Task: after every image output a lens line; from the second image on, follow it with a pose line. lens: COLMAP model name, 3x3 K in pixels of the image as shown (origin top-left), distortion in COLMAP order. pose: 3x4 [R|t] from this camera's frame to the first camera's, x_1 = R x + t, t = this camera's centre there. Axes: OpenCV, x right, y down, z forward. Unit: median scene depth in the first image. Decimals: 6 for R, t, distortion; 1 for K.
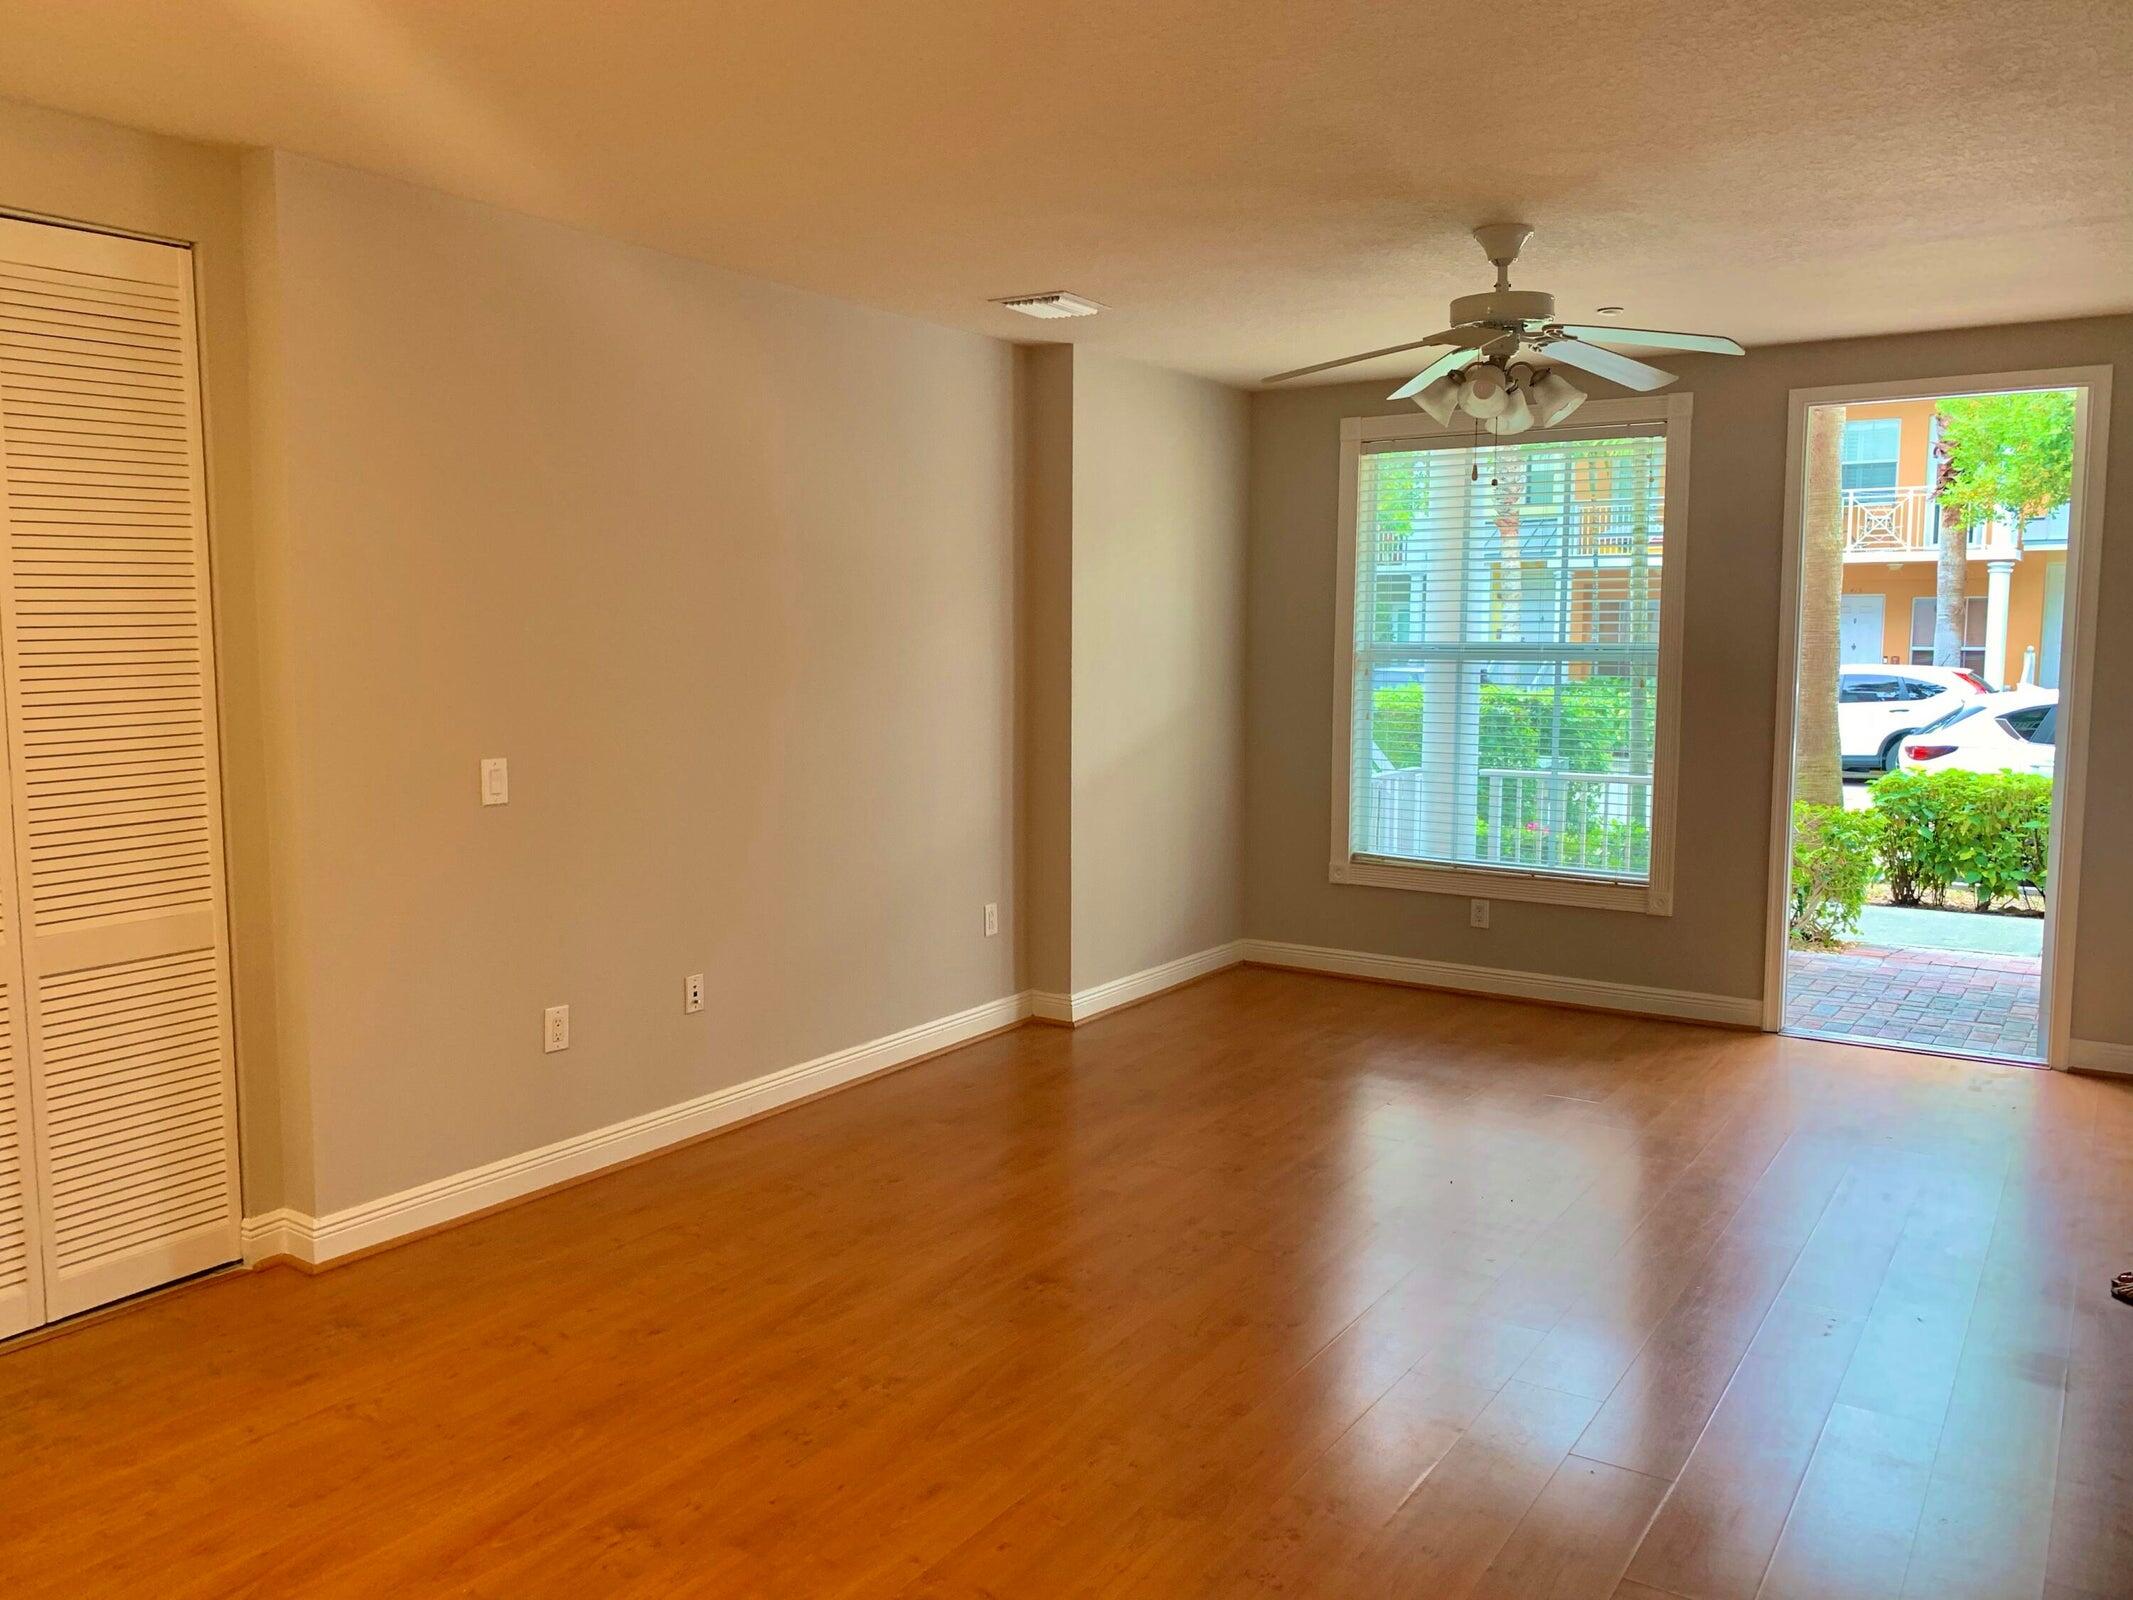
lens RADIAL K [[1652.9, 0, 1061.9], [0, 1652.9, 793.6], [0, 0, 1]] dist [0.021117, -0.014504]
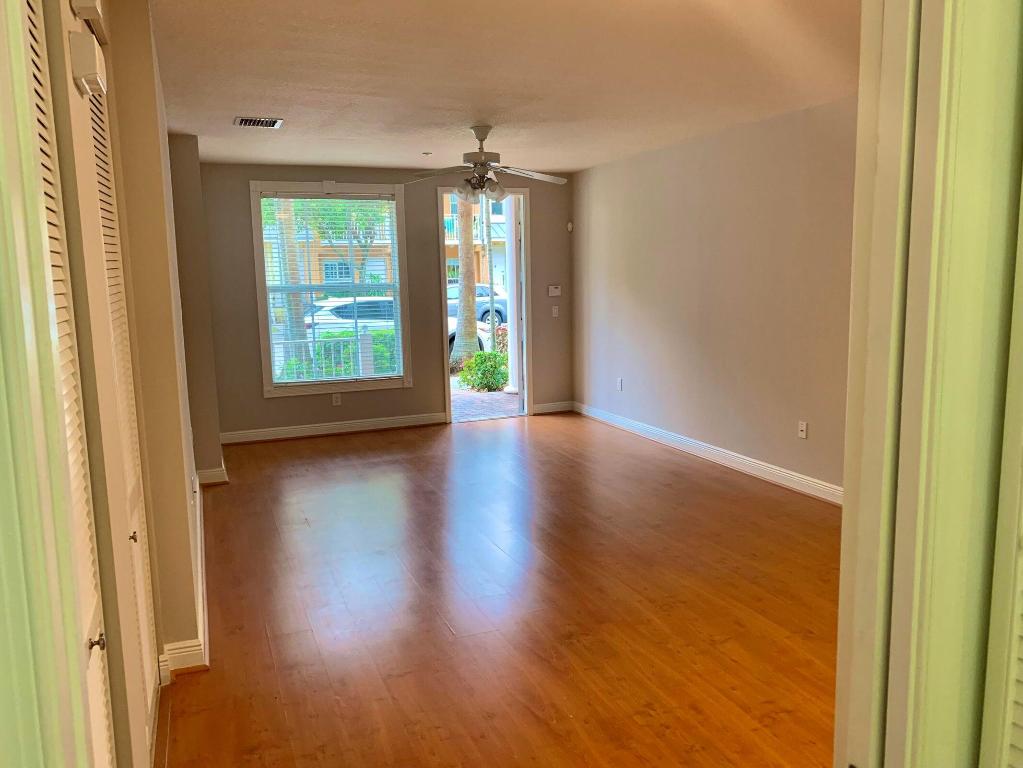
lens RADIAL K [[792.7, 0, 510.1], [0, 792.7, 380.9], [0, 0, 1]] dist [0.021117, -0.014504]
pose [[0.560810, -0.129691, 0.817724, -0.567602], [0.104568, 0.990841, 0.085432, -0.026315], [-0.821314, 0.037596, 0.569236, 0.167274]]
